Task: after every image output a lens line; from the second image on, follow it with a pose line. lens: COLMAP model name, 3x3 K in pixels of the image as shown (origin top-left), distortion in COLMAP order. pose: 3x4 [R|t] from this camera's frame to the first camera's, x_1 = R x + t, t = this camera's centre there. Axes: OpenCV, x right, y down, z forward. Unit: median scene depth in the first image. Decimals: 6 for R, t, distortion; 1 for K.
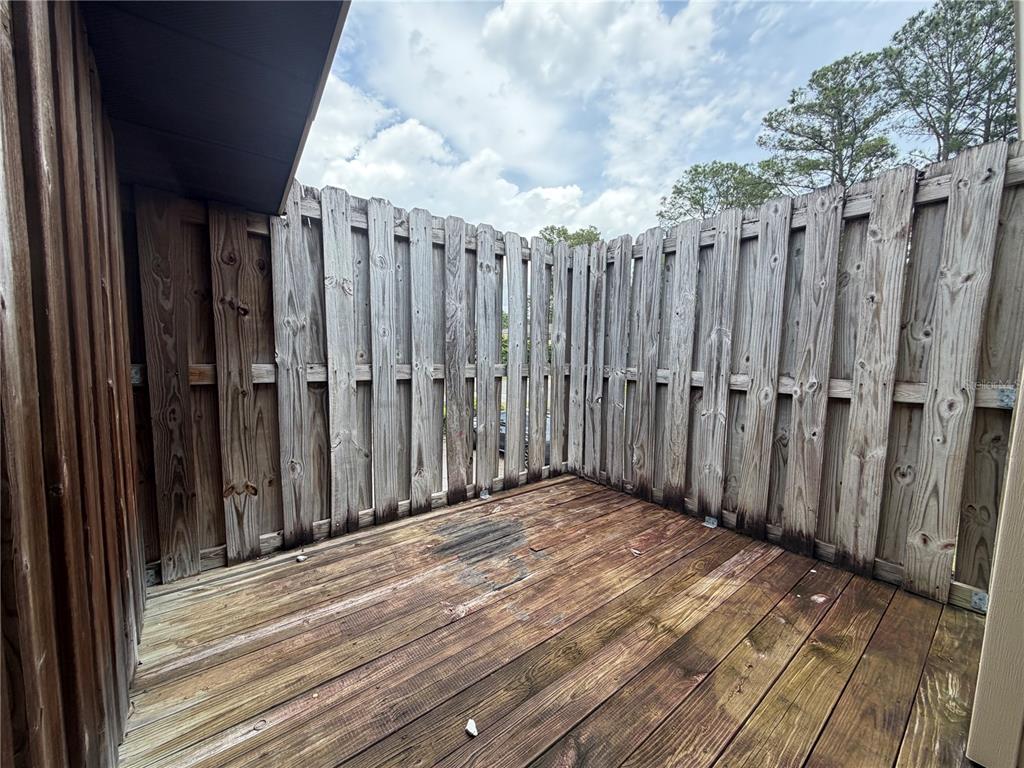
lens RADIAL K [[410.1, 0, 507.8], [0, 410.1, 385.9], [0, 0, 1]] dist [-0.000224, -0.000211]
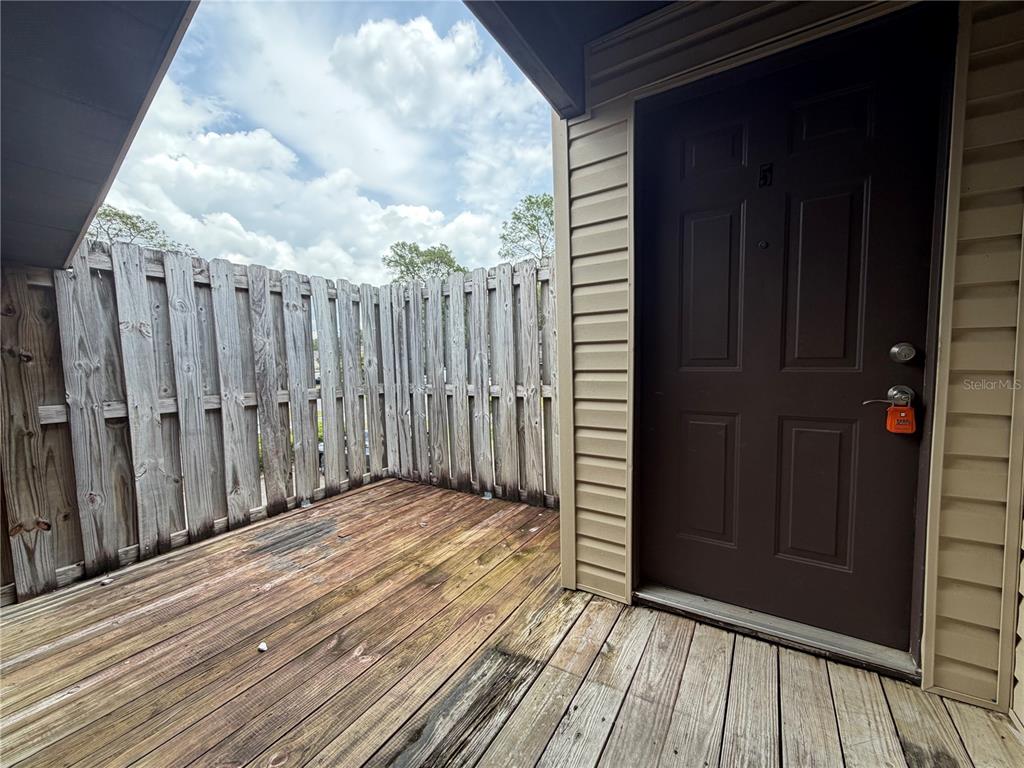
lens RADIAL K [[410.1, 0, 507.8], [0, 410.1, 385.9], [0, 0, 1]] dist [-0.000224, -0.000211]
pose [[0.944457, -0.064708, 0.322202, 0.159103], [0.075922, 0.996863, -0.022344, 0.008493], [-0.319745, 0.045565, 0.946407, -0.338115]]
